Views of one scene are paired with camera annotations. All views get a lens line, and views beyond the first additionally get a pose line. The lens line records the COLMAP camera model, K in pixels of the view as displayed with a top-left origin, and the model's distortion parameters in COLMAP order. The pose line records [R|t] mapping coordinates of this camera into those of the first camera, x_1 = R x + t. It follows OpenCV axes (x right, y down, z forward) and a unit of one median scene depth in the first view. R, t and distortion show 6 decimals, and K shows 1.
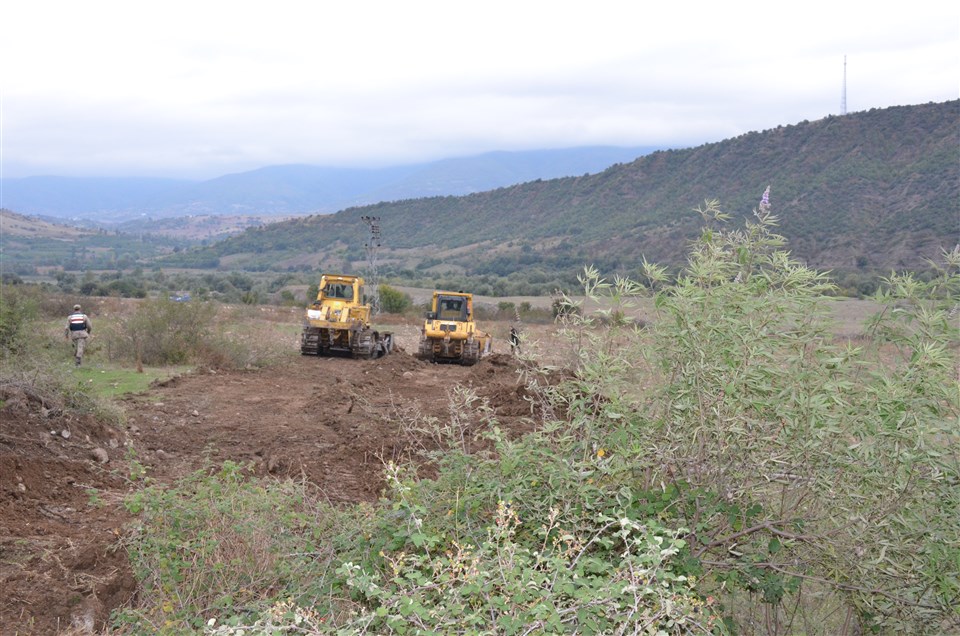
lens RADIAL K [[947.3, 0, 471.9], [0, 947.3, 321.3], [0, 0, 1]] dist [-0.002679, 0.000000]
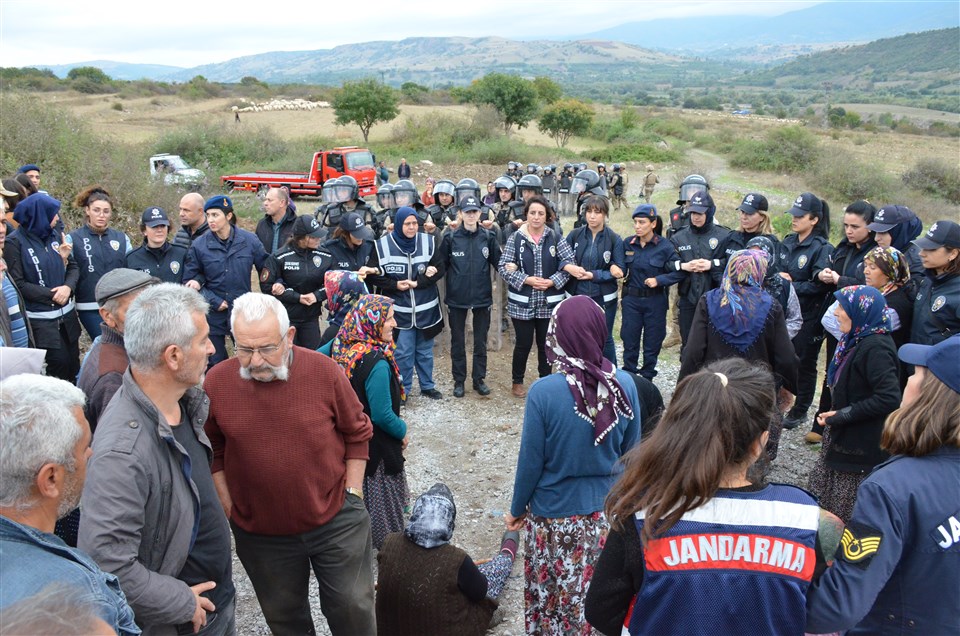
lens RADIAL K [[758.7, 0, 483.0], [0, 758.7, 316.2], [0, 0, 1]] dist [-0.145623, 0.116279]
pose [[0.805808, 0.165151, -0.568681, 0.063642], [-0.014253, 0.965454, 0.260183, -0.004285], [0.592005, -0.201553, 0.780325, -0.183281]]
